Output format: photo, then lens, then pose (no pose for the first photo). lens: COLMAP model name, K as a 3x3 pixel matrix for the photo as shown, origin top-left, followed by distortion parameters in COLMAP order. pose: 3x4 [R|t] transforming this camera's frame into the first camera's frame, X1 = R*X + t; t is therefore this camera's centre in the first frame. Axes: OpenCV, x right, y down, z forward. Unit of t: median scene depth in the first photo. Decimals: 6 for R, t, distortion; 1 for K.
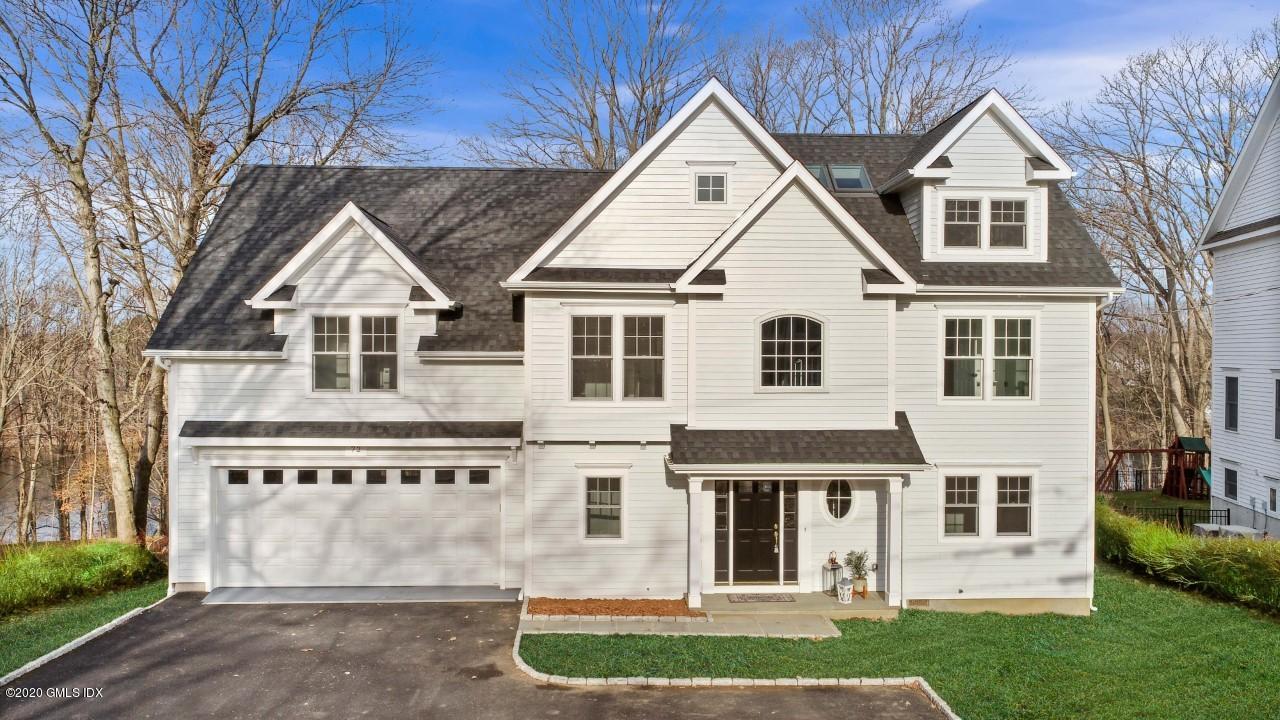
lens RADIAL K [[872.3, 0, 640.0], [0, 872.3, 360.0], [0, 0, 1]] dist [-0.001766, -0.003921]
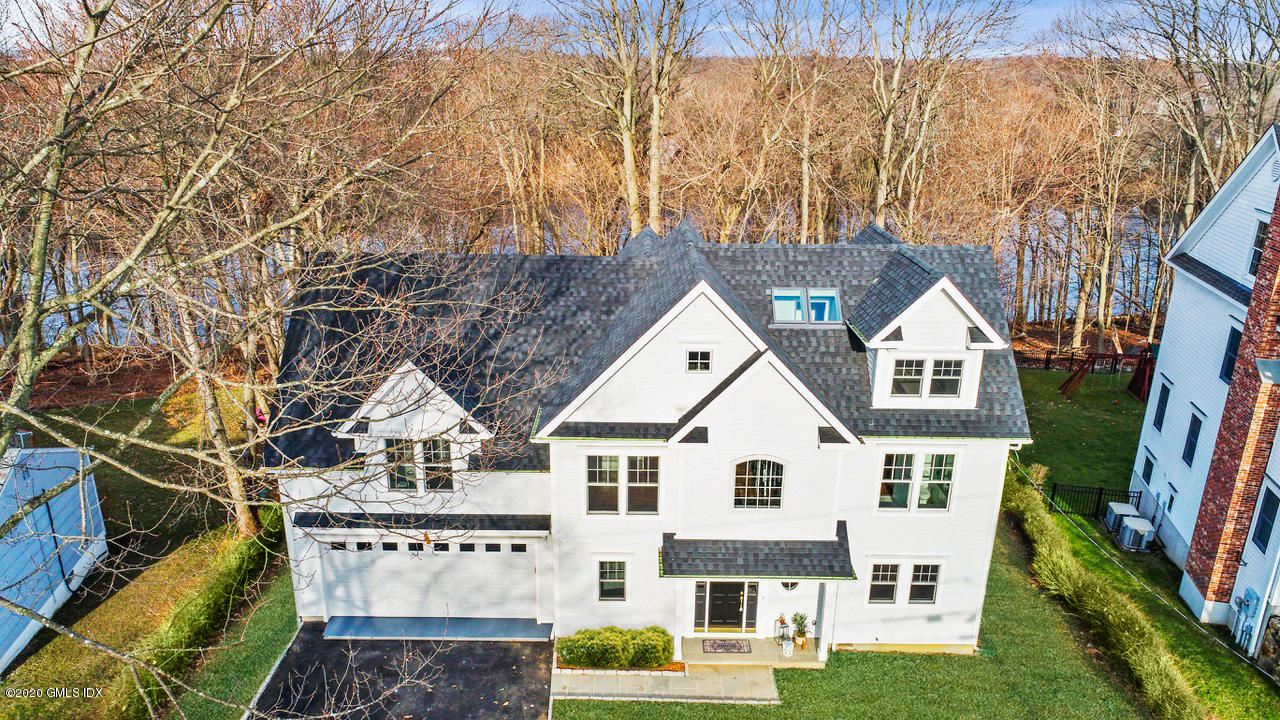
lens RADIAL K [[872.3, 0, 640.0], [0, 872.3, 360.0], [0, 0, 1]] dist [-0.001766, -0.003921]
pose [[0.999263, 0.018660, -0.033559, 0.038829], [-0.007015, 0.947983, 0.318242, -0.575335], [0.037752, -0.317772, 0.947415, -0.156406]]
